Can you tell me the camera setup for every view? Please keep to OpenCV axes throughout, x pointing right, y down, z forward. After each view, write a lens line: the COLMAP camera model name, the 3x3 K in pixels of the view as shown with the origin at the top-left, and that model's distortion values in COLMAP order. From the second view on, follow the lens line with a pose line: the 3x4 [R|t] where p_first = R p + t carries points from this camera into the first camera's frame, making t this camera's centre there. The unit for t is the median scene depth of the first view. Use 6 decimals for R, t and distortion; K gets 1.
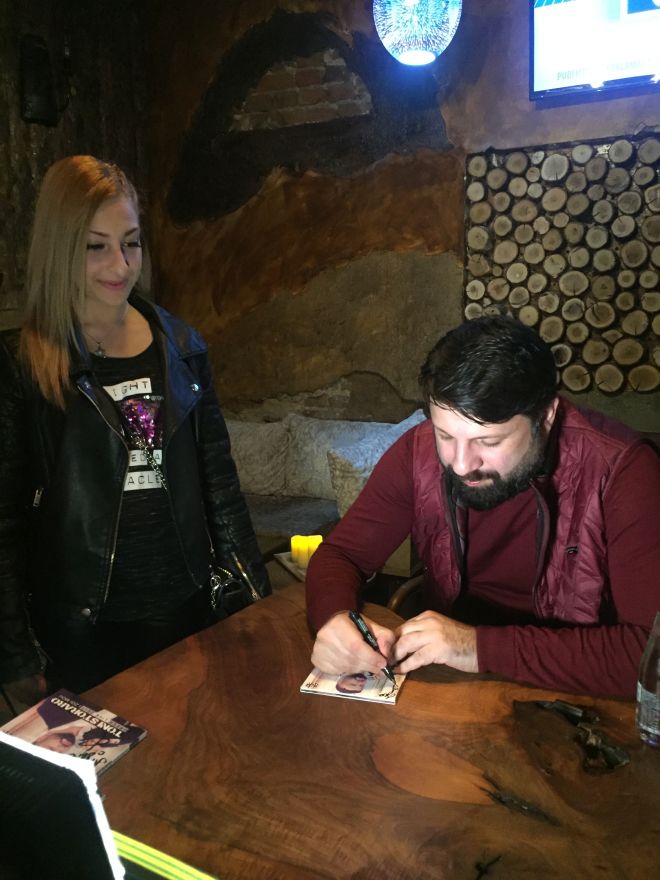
lens RADIAL K [[754.3, 0, 330.0], [0, 754.3, 440.0], [0, 0, 1]] dist [0.099305, -0.146953]
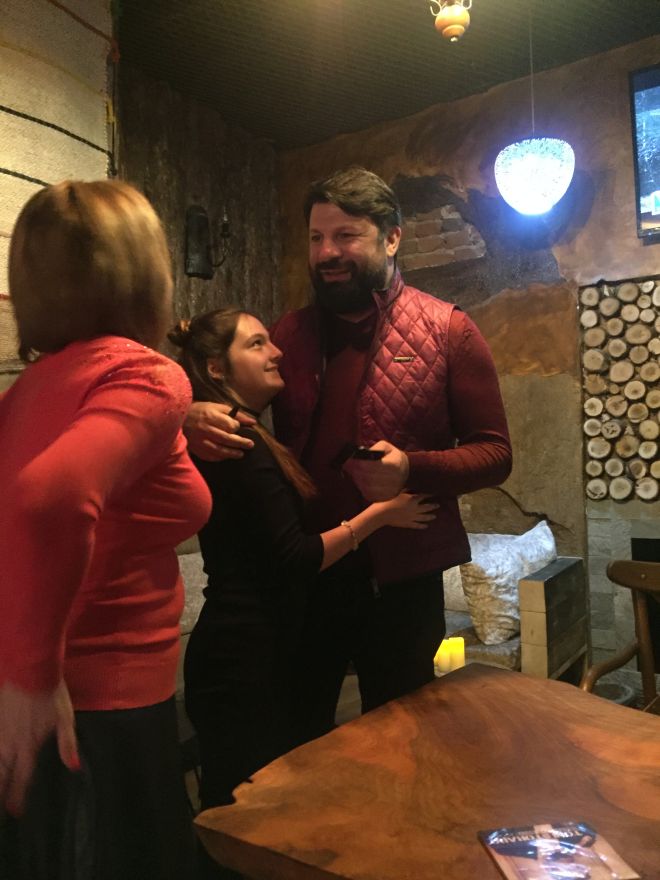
lens RADIAL K [[754.3, 0, 330.0], [0, 754.3, 440.0], [0, 0, 1]] dist [0.099305, -0.146953]
pose [[0.994782, -0.016843, -0.100626, -0.068923], [-0.001062, 0.984517, -0.175287, 0.035105], [0.102021, 0.174479, 0.979361, -0.070906]]
